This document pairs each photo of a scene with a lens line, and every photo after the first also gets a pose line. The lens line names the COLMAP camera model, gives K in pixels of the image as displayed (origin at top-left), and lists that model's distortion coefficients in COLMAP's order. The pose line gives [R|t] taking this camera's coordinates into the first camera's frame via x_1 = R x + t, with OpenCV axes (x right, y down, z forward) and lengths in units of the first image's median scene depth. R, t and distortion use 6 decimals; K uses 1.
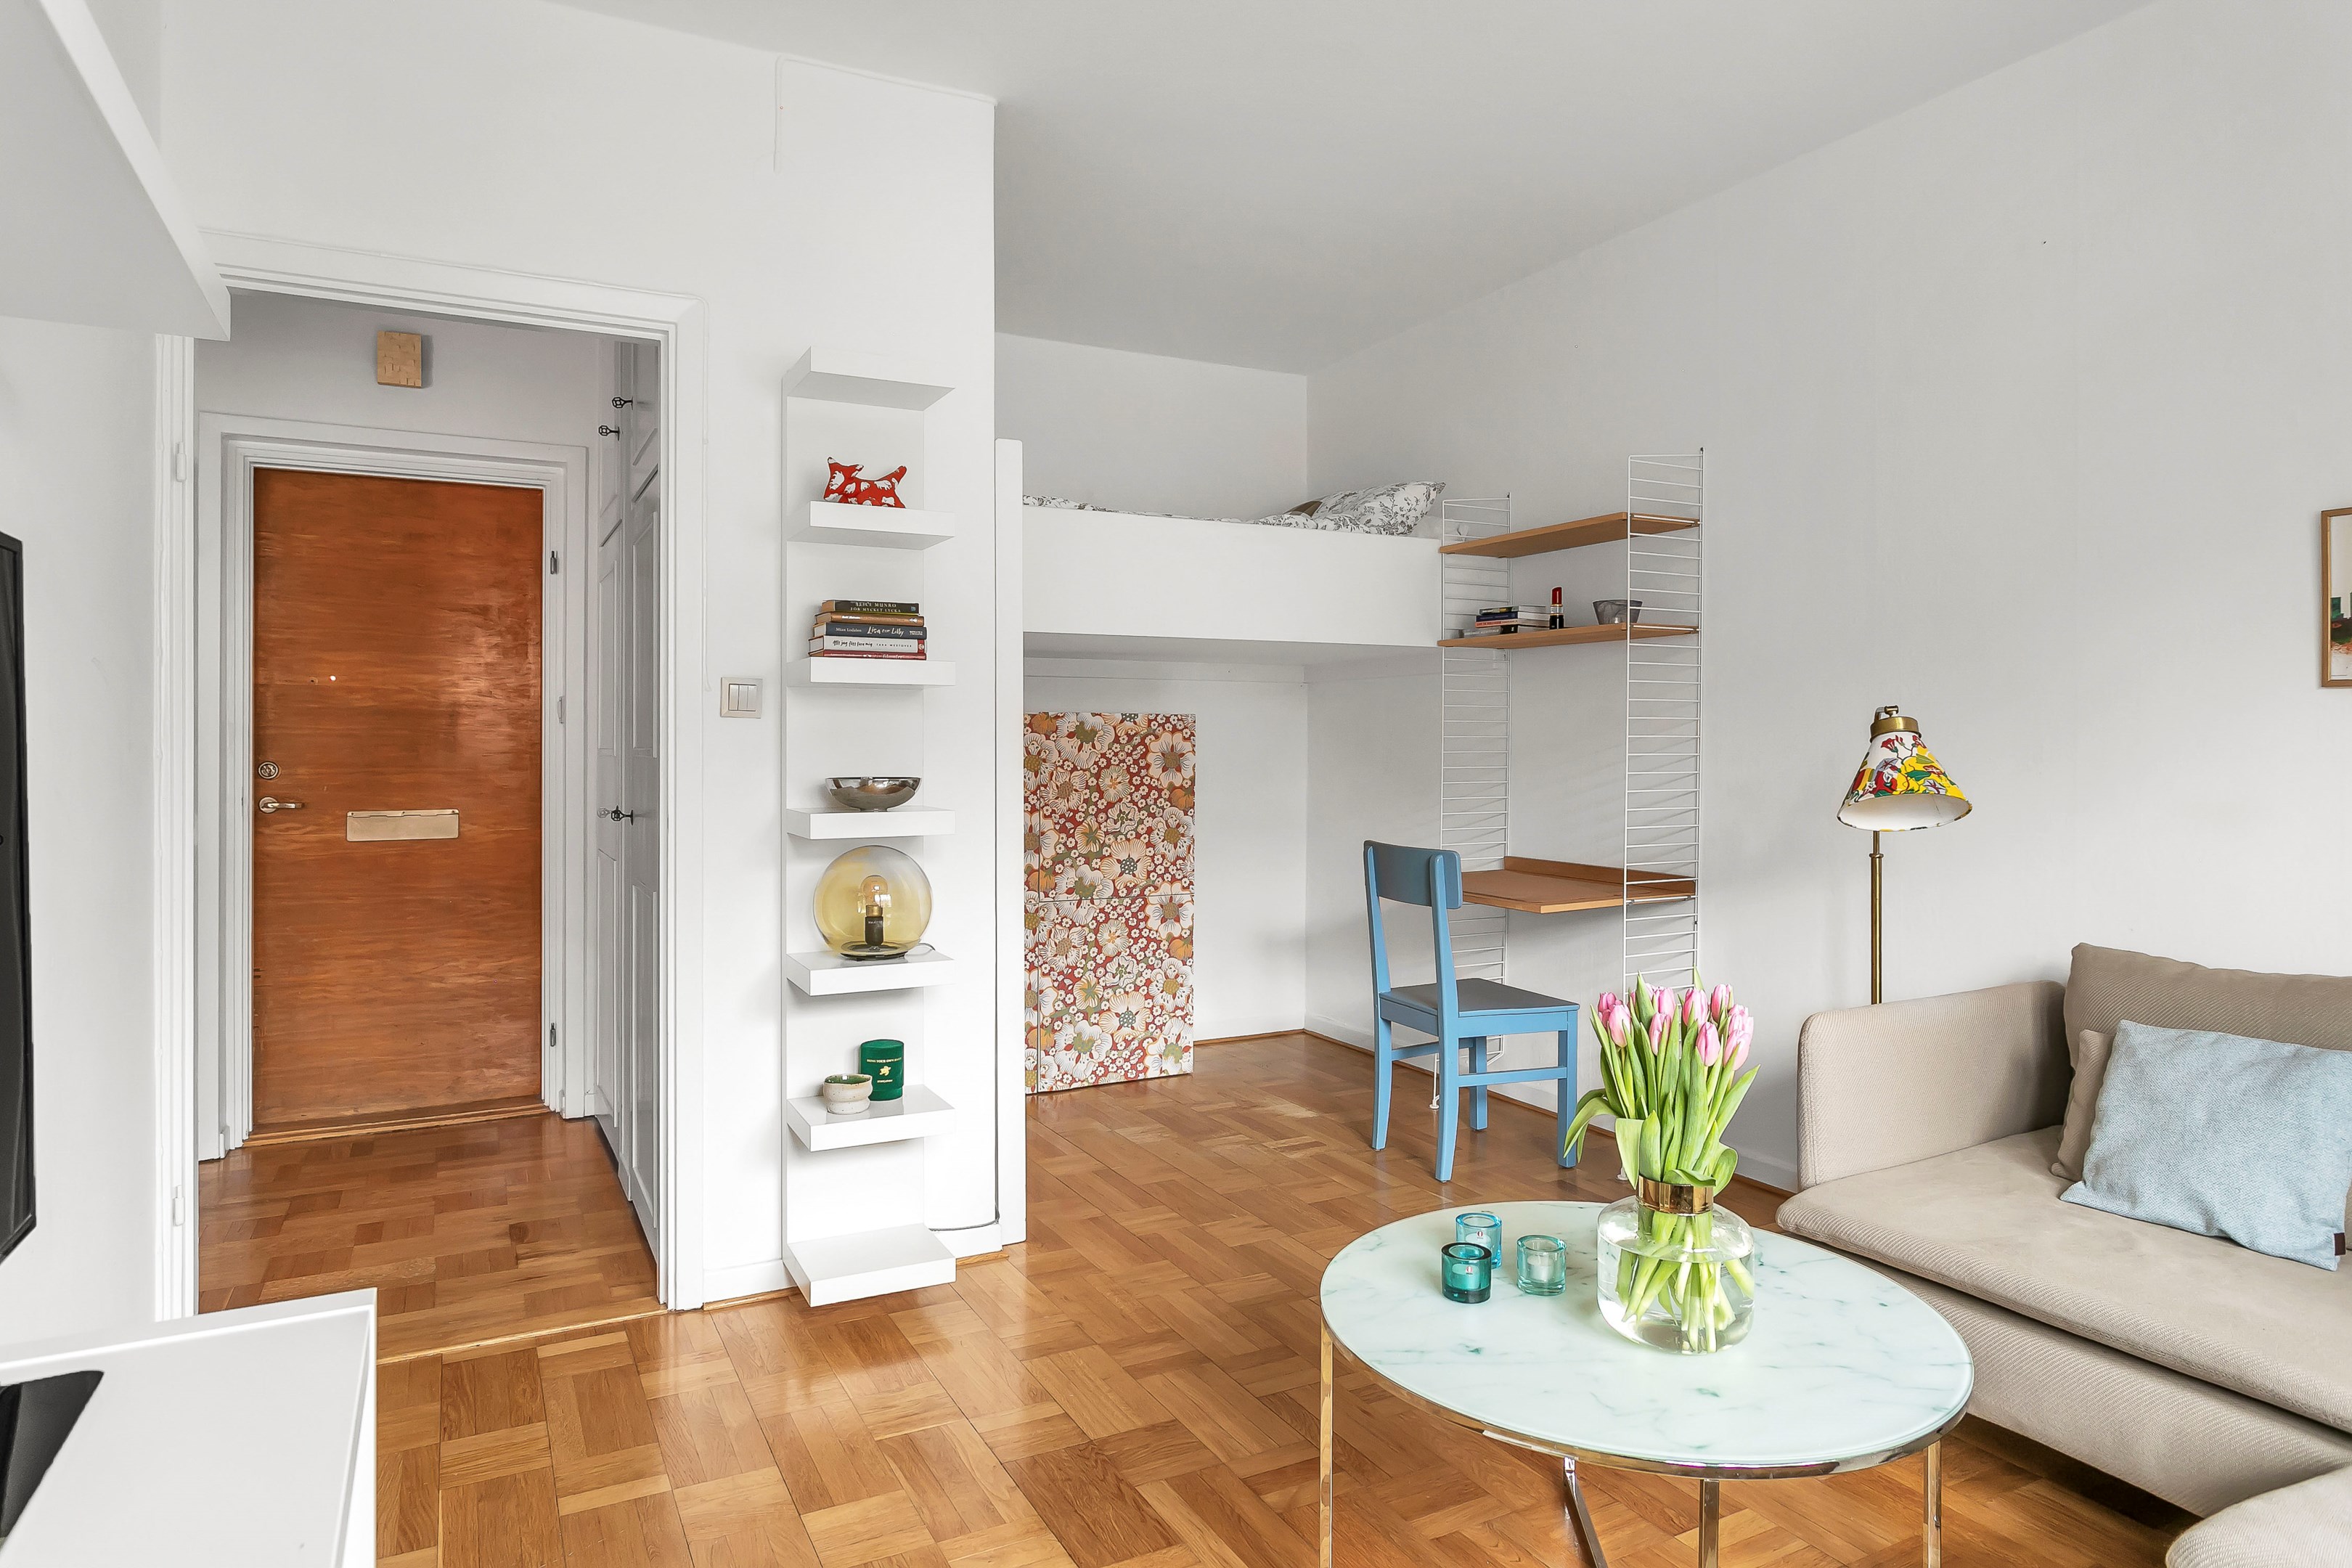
lens RADIAL K [[1366.6, 0, 1133.0], [0, 1366.6, 741.3], [0, 0, 1]] dist [-0.003045, 0.001572]
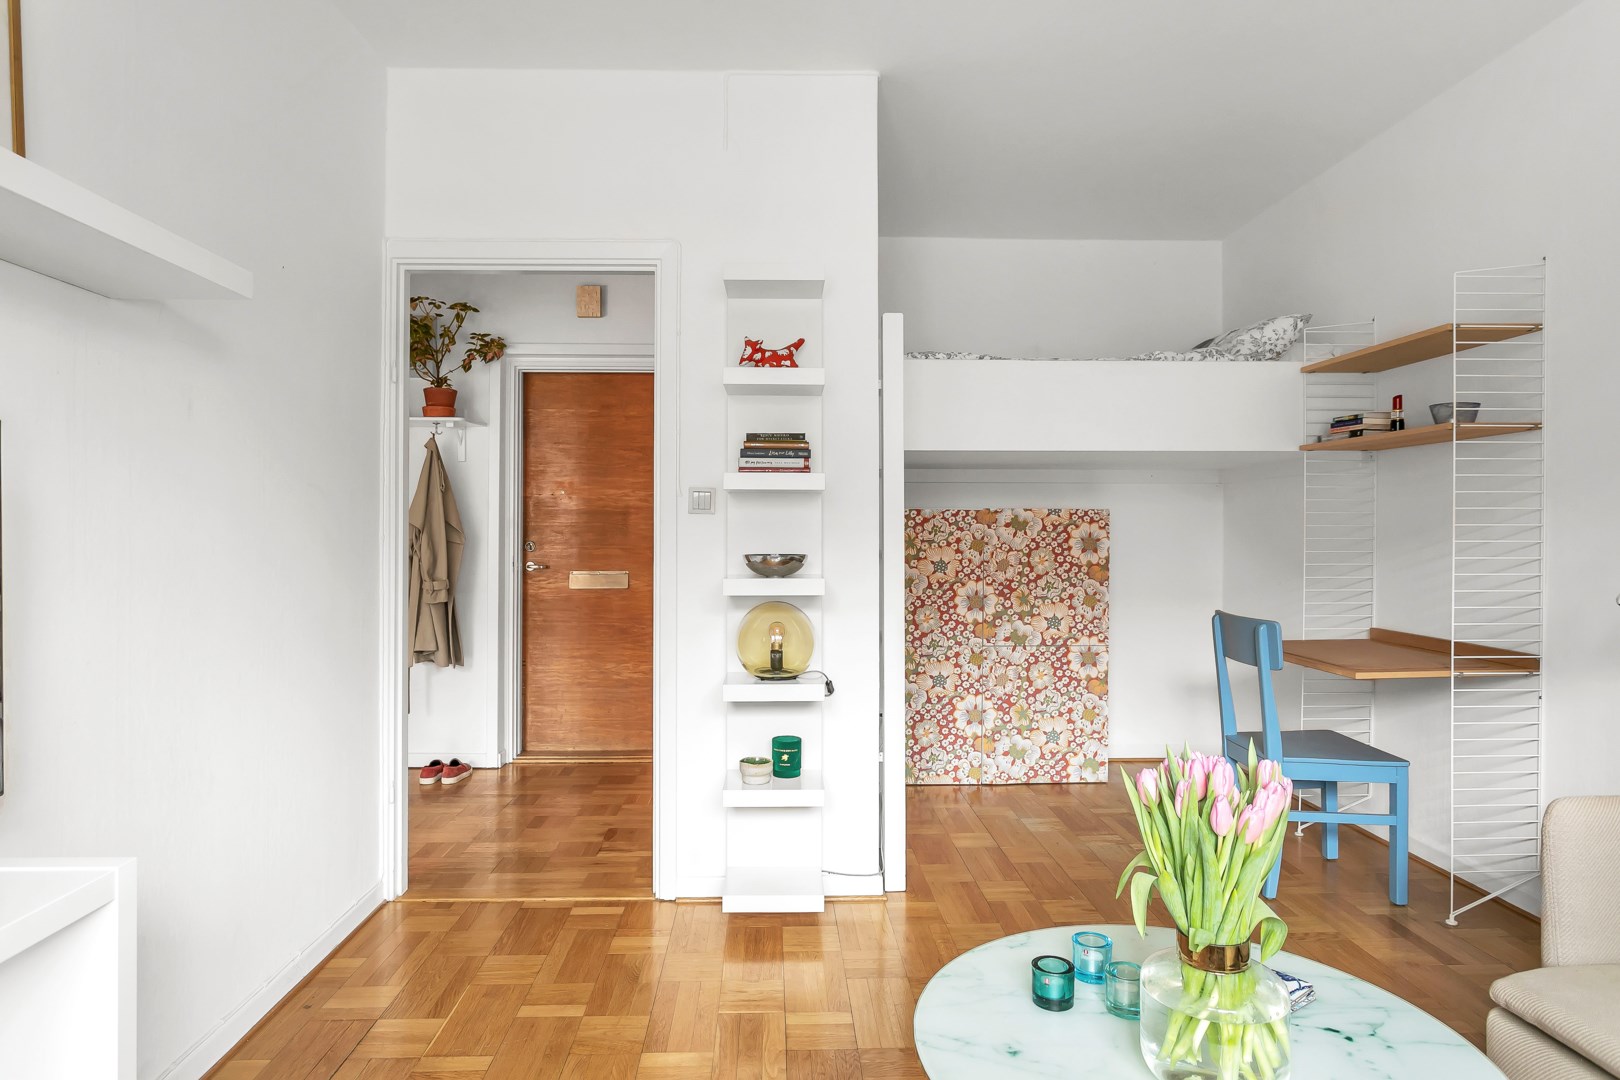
lens RADIAL K [[917.6, 0, 819.3], [0, 917.6, 525.6], [0, 0, 1]] dist [-0.003633, 0.001665]
pose [[0.907083, -0.001993, -0.420948, 0.188479], [-0.000068, 0.999988, -0.004882, 0.000536], [0.420953, 0.004457, 0.907072, 0.097015]]
